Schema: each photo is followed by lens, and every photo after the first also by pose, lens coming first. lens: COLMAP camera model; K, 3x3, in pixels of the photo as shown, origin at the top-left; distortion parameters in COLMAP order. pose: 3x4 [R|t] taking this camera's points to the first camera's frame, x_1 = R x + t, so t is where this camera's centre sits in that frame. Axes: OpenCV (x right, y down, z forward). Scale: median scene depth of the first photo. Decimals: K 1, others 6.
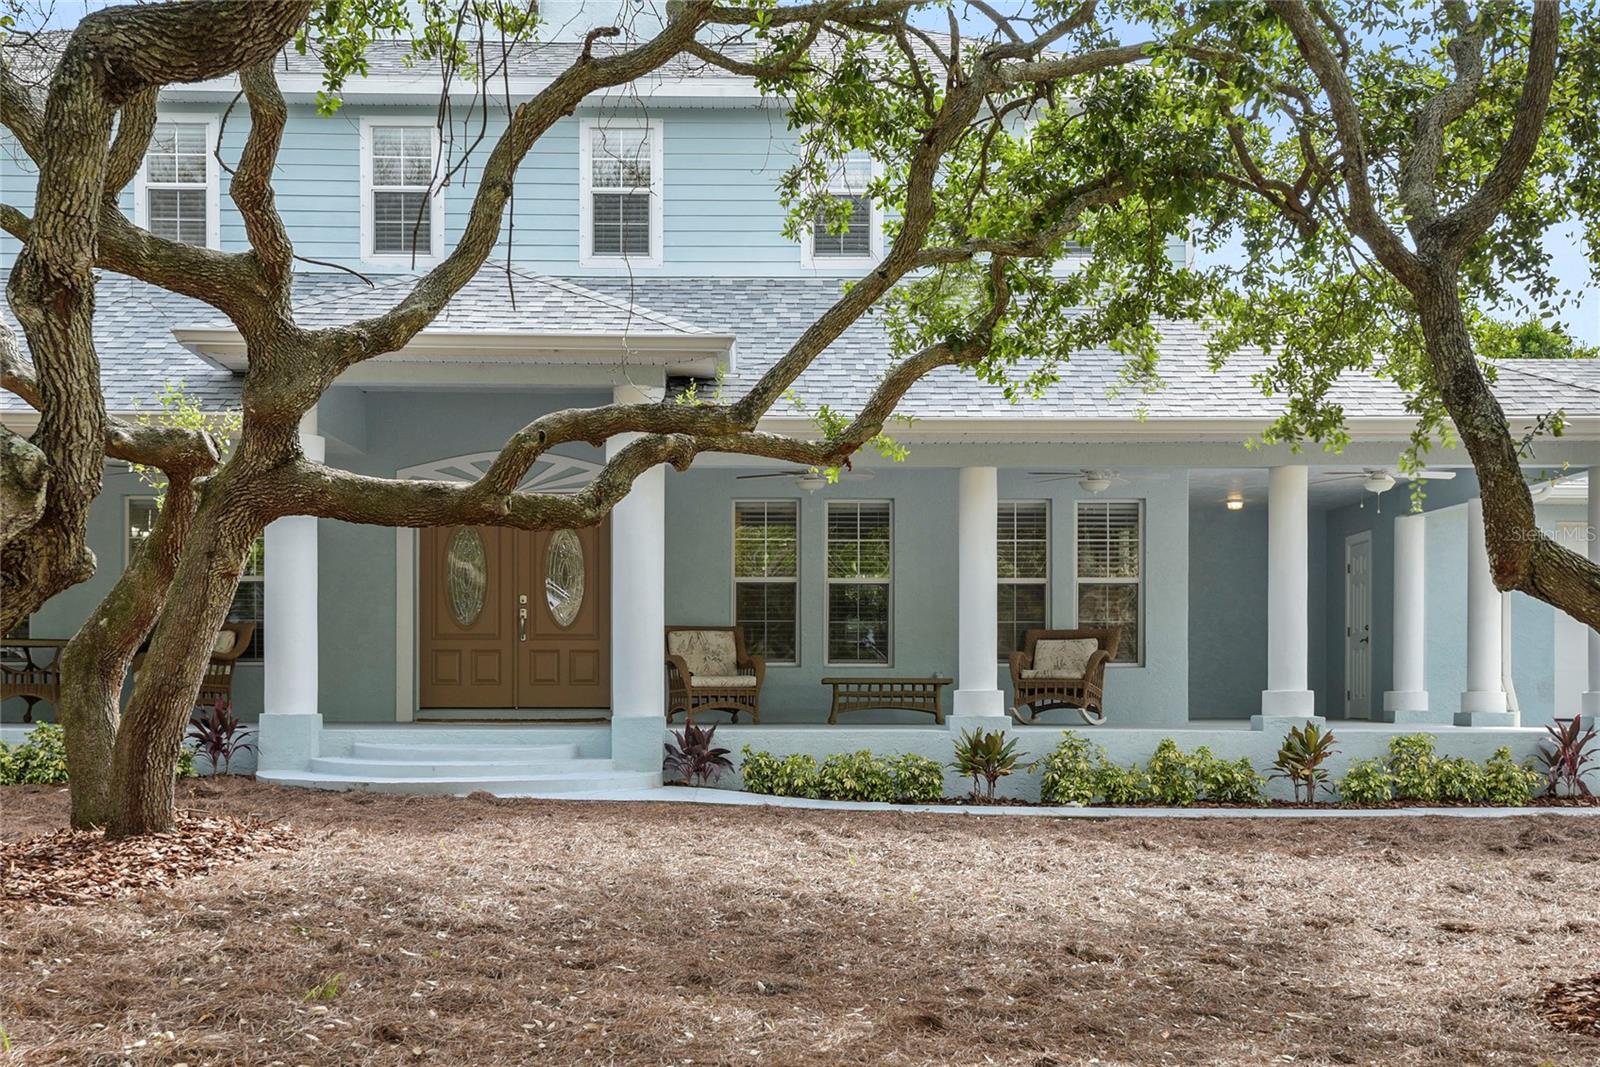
lens RADIAL K [[1625.0, 0, 800.0], [0, 1625.0, 533.5], [0, 0, 1]] dist [-0.007859, -0.017709]
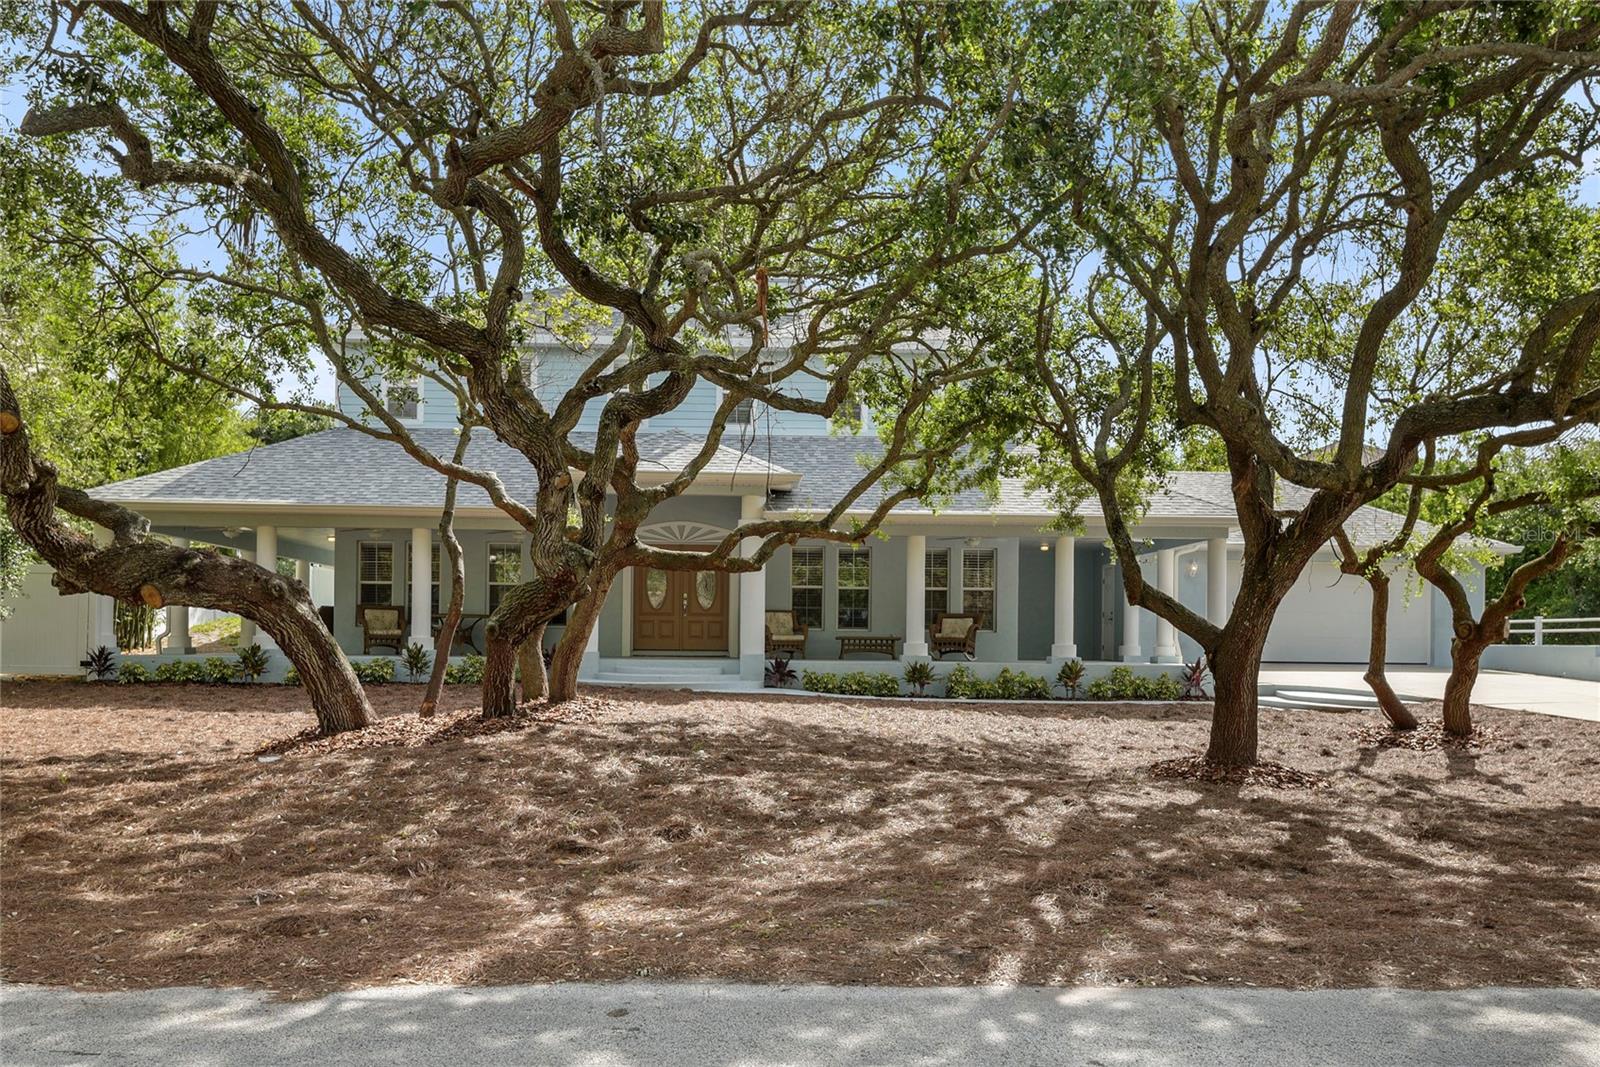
lens RADIAL K [[1001.4, 0, 807.8], [0, 1001.4, 515.7], [0, 0, 1]] dist [0.002840, 0.001580]
pose [[0.999798, 0.011026, 0.016823, -0.054967], [-0.010504, 0.999471, -0.030788, -0.027316], [-0.017154, 0.030605, 0.999384, -0.302244]]
